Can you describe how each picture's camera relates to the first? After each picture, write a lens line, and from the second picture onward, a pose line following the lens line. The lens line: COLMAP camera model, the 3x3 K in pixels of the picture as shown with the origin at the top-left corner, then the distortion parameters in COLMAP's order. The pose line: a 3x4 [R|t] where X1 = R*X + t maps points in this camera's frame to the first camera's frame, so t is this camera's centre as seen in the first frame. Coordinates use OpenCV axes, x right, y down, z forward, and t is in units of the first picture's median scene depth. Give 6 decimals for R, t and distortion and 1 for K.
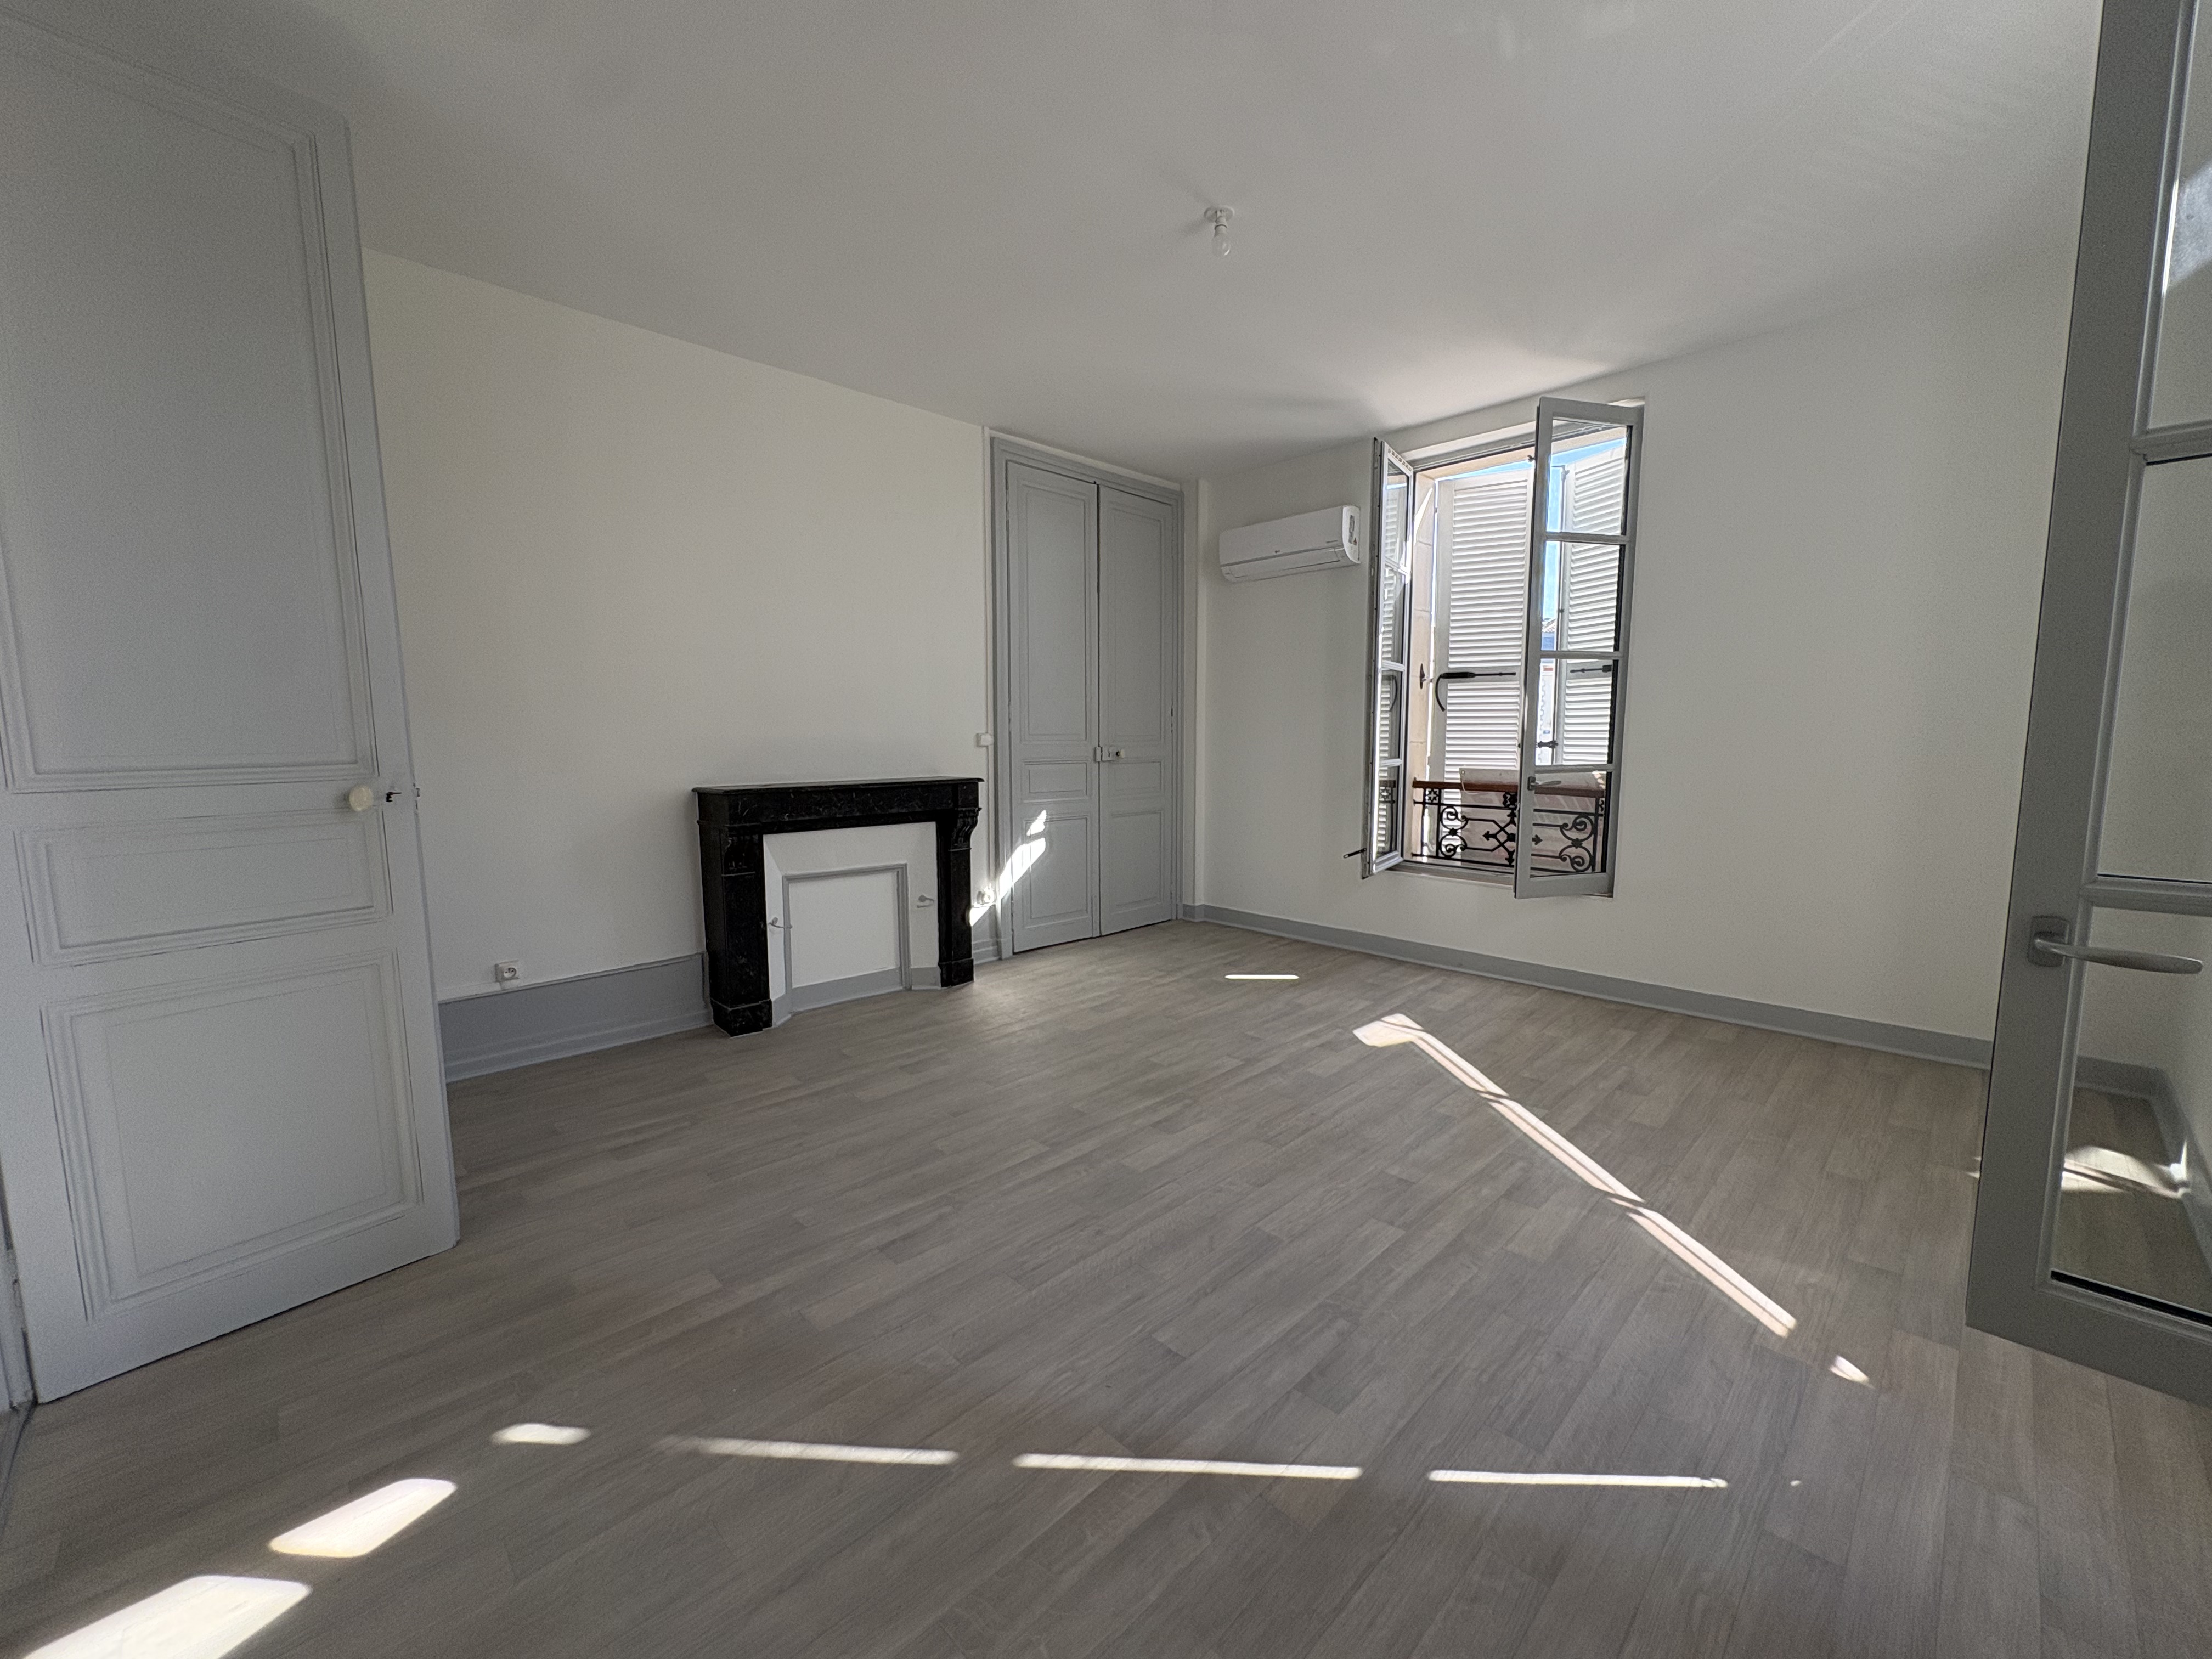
lens RADIAL K [[873.8, 0, 1106.9], [0, 873.8, 826.7], [0, 0, 1]] dist [0.001164, 0.000151]
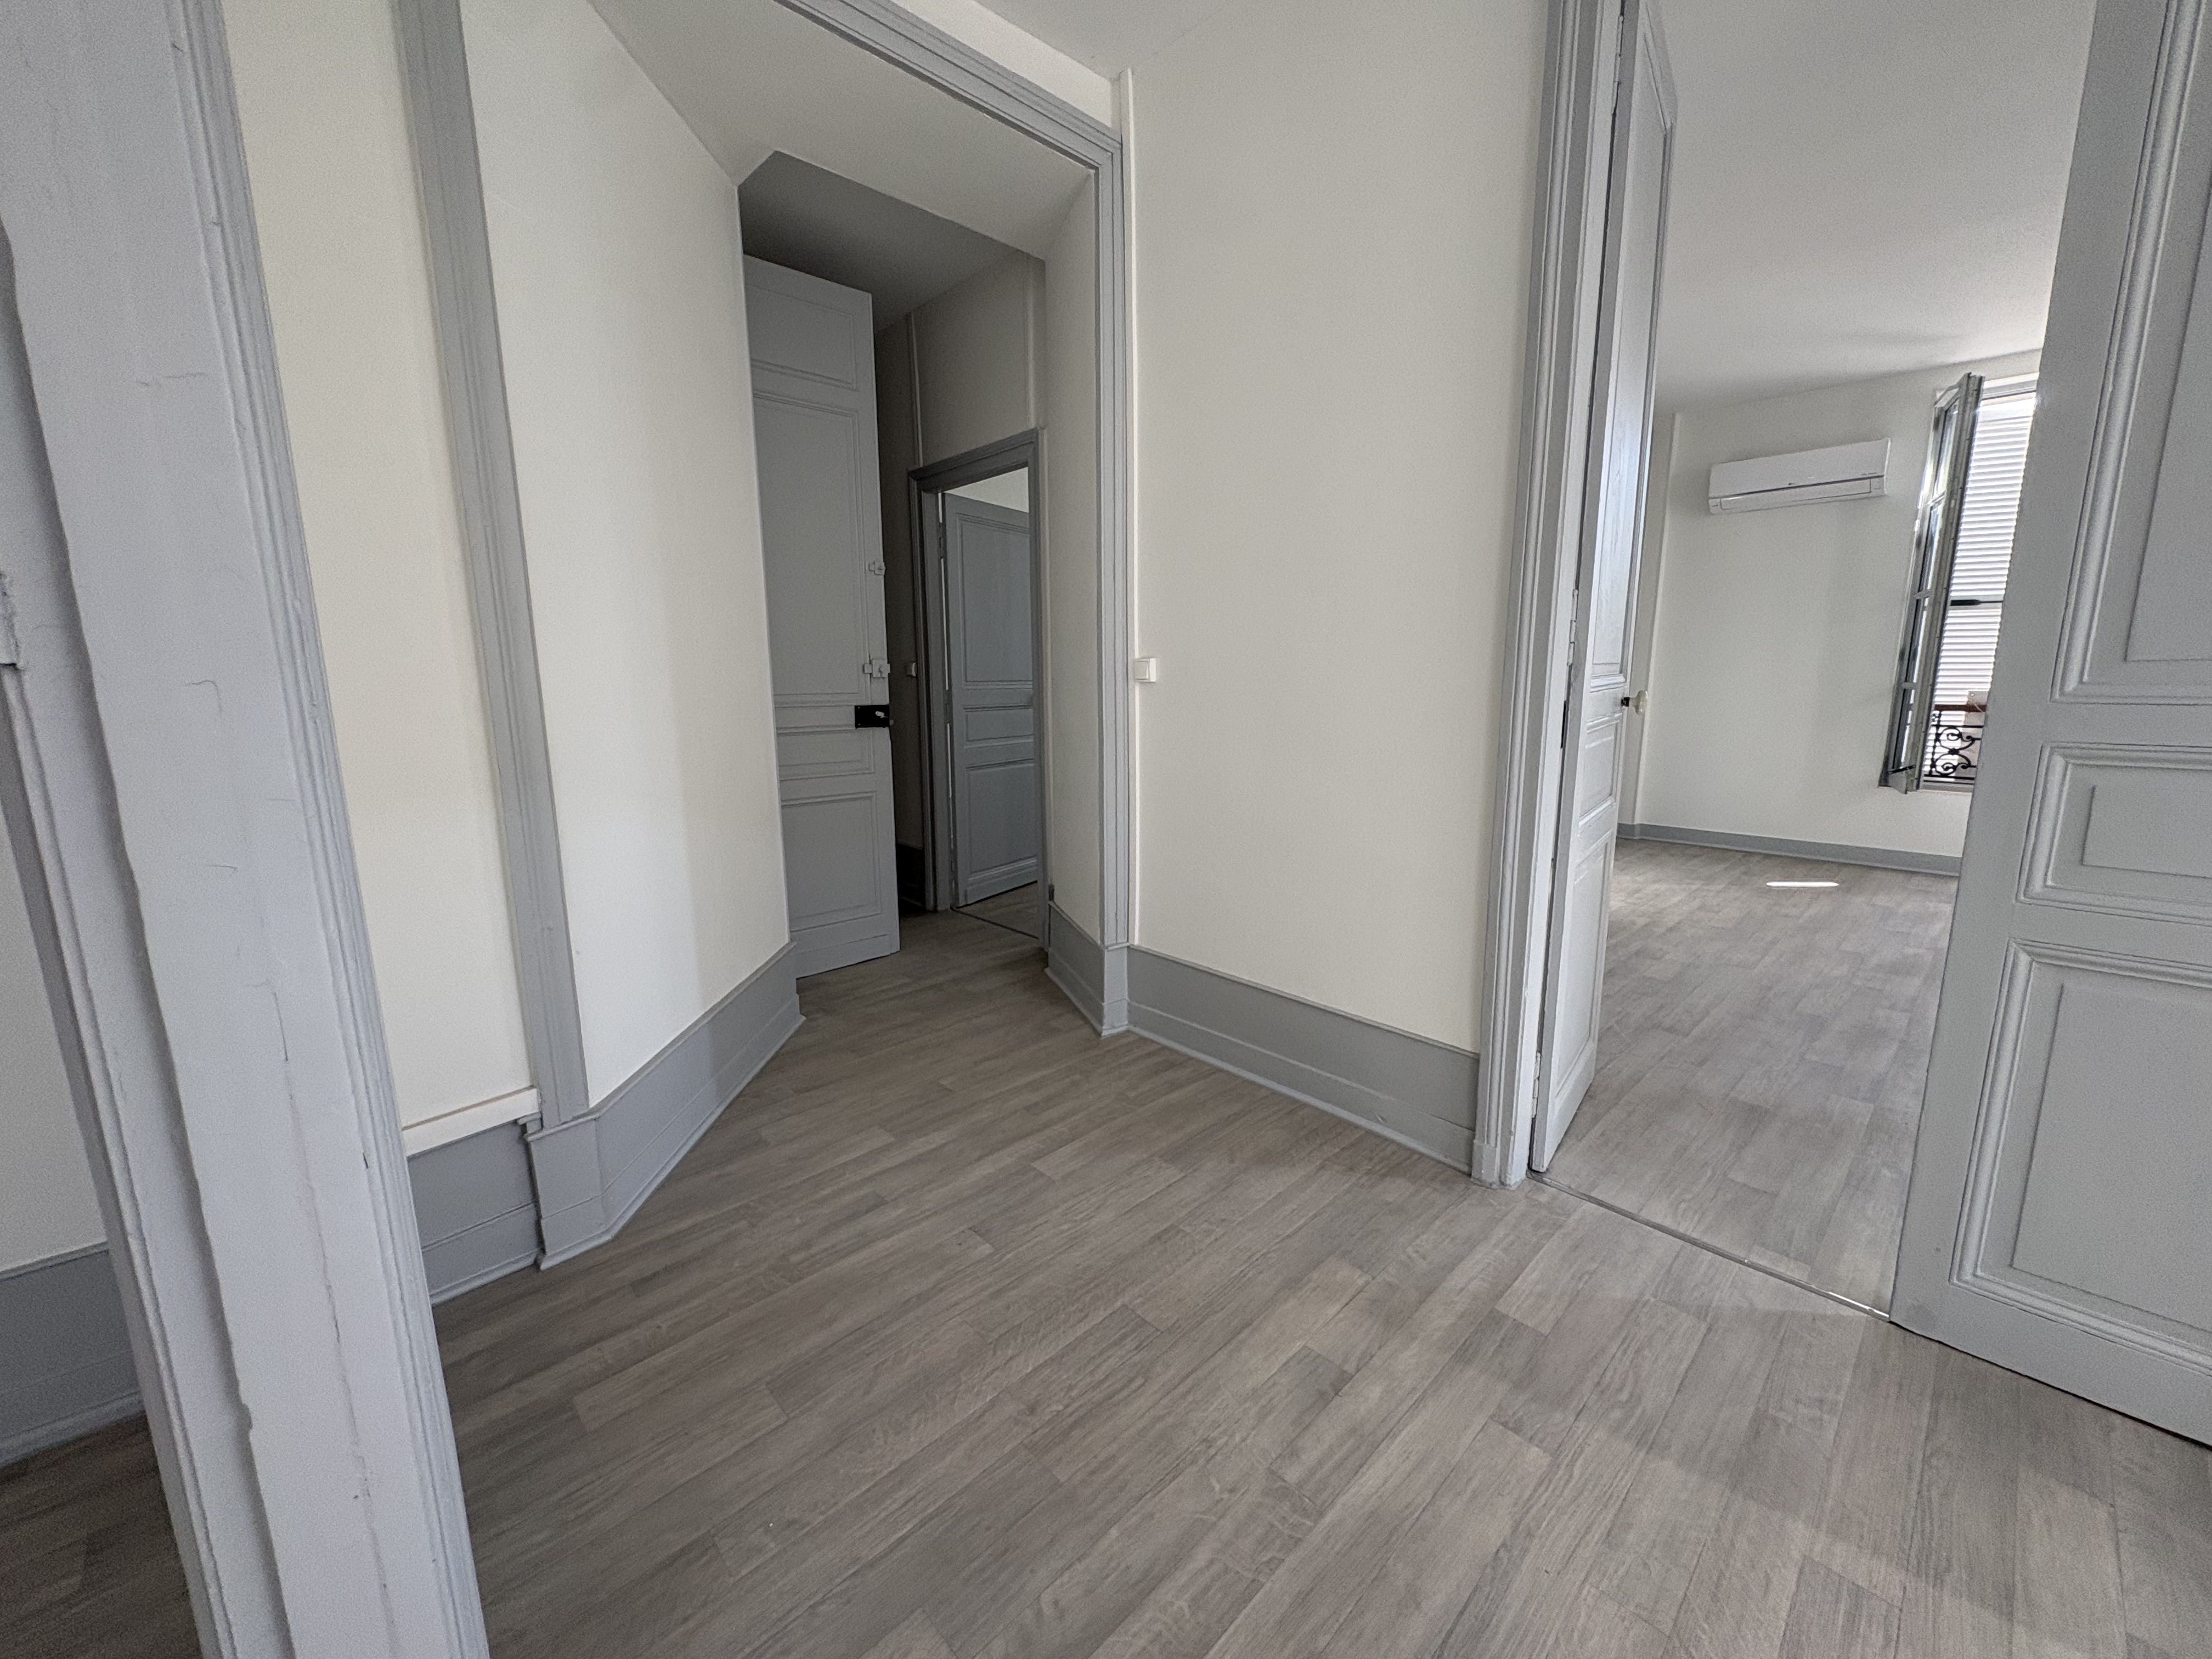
lens RADIAL K [[873.8, 0, 1117.2], [0, 873.8, 820.6], [0, 0, 1]] dist [0.001164, 0.000151]
pose [[0.999899, -0.001899, -0.014065, -0.884405], [0.002785, 0.997991, 0.063292, 0.028946], [0.013916, -0.063325, 0.997896, -0.125045]]
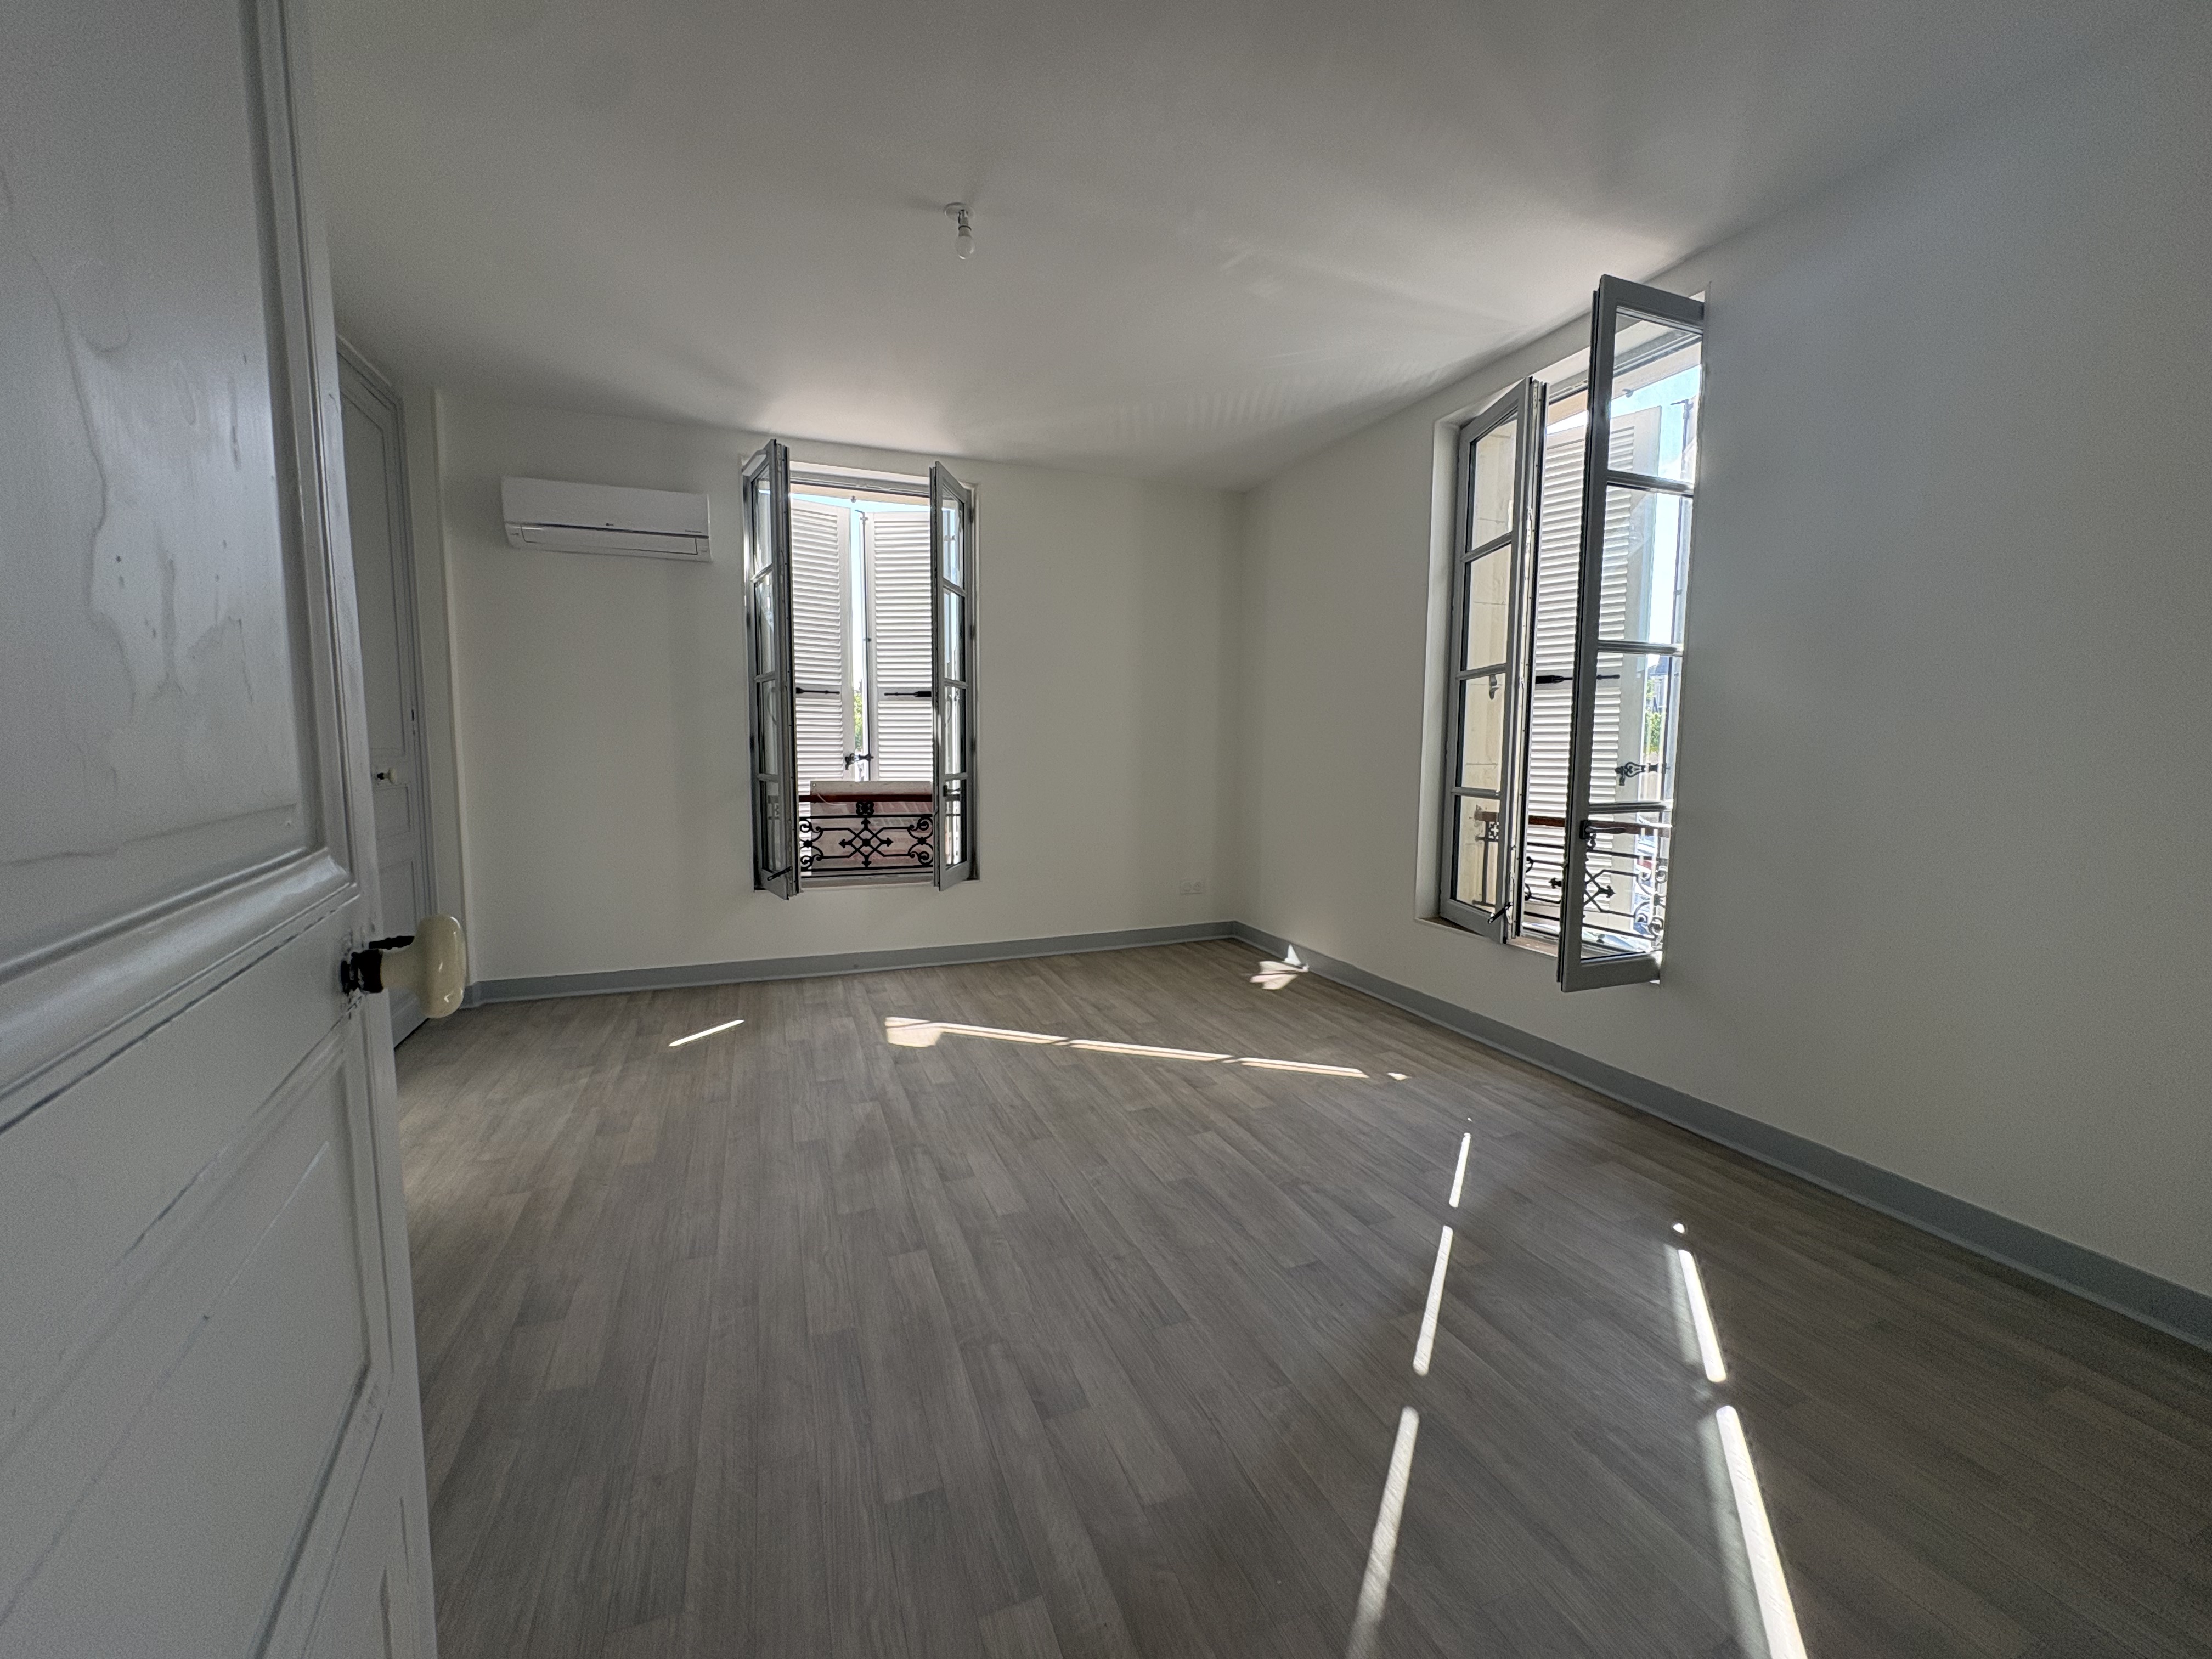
lens RADIAL K [[873.8, 0, 1100.2], [0, 873.8, 829.9], [0, 0, 1]] dist [0.001164, 0.000151]
pose [[0.400081, -0.082739, 0.912737, -0.578444], [0.093501, 0.994405, 0.049157, -0.041123], [-0.911698, 0.065675, 0.405579, 0.393765]]
